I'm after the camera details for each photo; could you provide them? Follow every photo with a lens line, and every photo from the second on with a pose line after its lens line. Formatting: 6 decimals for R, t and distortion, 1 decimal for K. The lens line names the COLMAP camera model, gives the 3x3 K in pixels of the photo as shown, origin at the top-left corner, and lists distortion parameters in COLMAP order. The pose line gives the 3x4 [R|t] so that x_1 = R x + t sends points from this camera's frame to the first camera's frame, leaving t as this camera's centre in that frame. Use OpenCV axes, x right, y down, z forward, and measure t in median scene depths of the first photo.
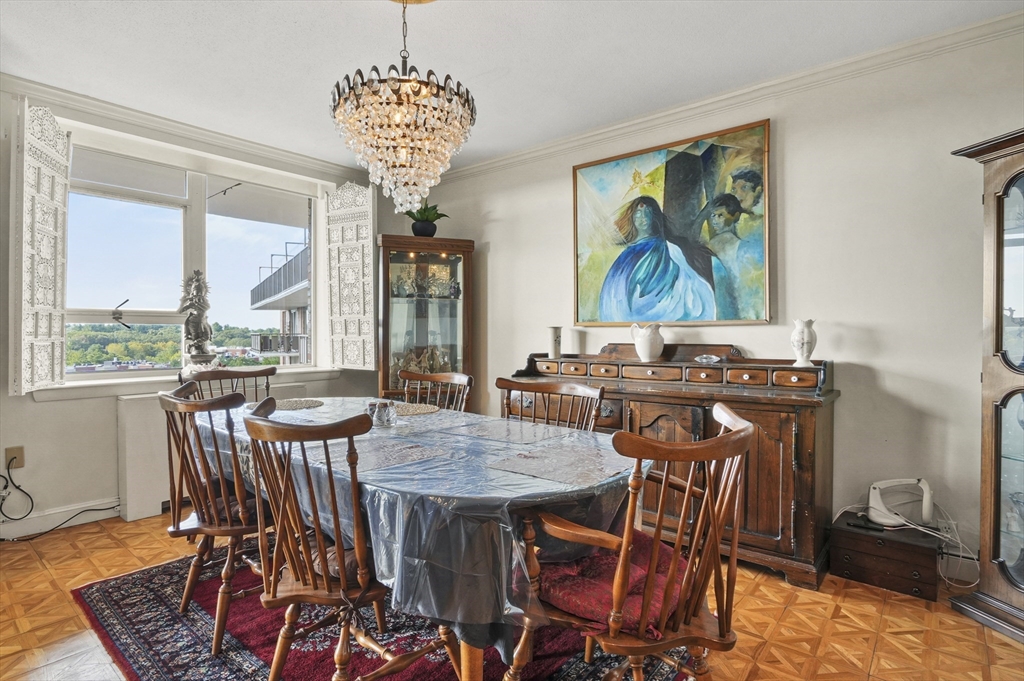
lens RADIAL K [[517.4, 0, 512.0], [0, 517.4, 340.5], [0, 0, 1]] dist [-0.014847, 0.000605]
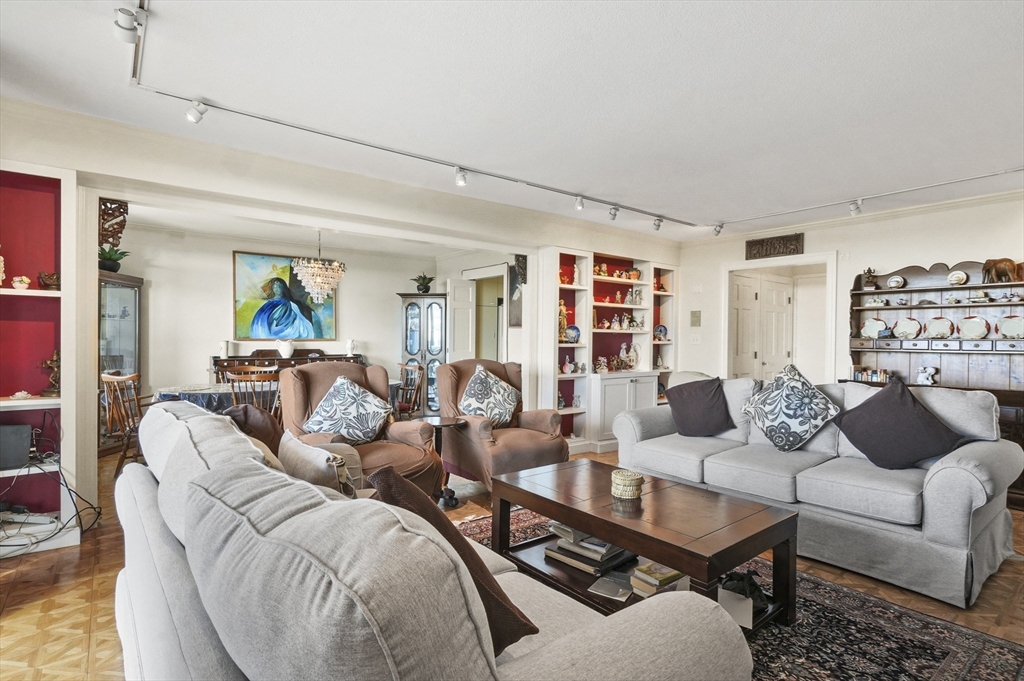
lens RADIAL K [[498.2, 0, 512.0], [0, 498.2, 340.5], [0, 0, 1]] dist [-0.014461, -0.000107]
pose [[0.235571, -0.000857, 0.971857, -1.504692], [0.005745, 0.999983, -0.000510, -0.024058], [-0.971840, 0.005703, 0.235572, -0.382144]]
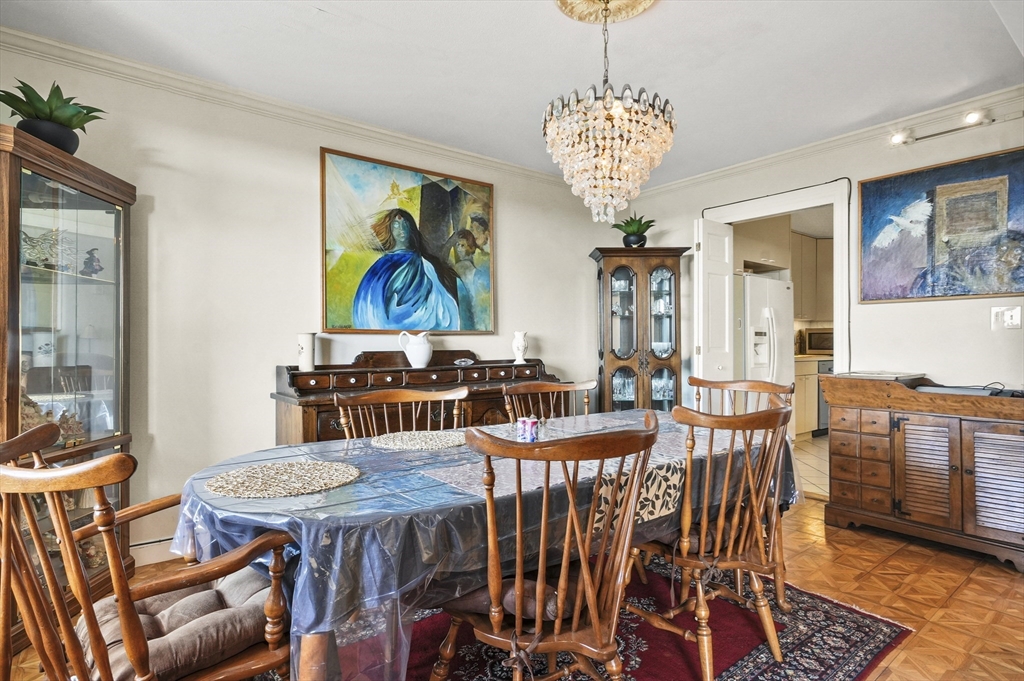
lens RADIAL K [[517.4, 0, 512.0], [0, 517.4, 340.5], [0, 0, 1]] dist [-0.014847, 0.000605]
pose [[0.235750, 0.006361, 0.971793, -0.730397], [0.016205, 0.999814, -0.010476, -0.000589], [-0.971679, 0.018218, 0.235603, 0.565357]]
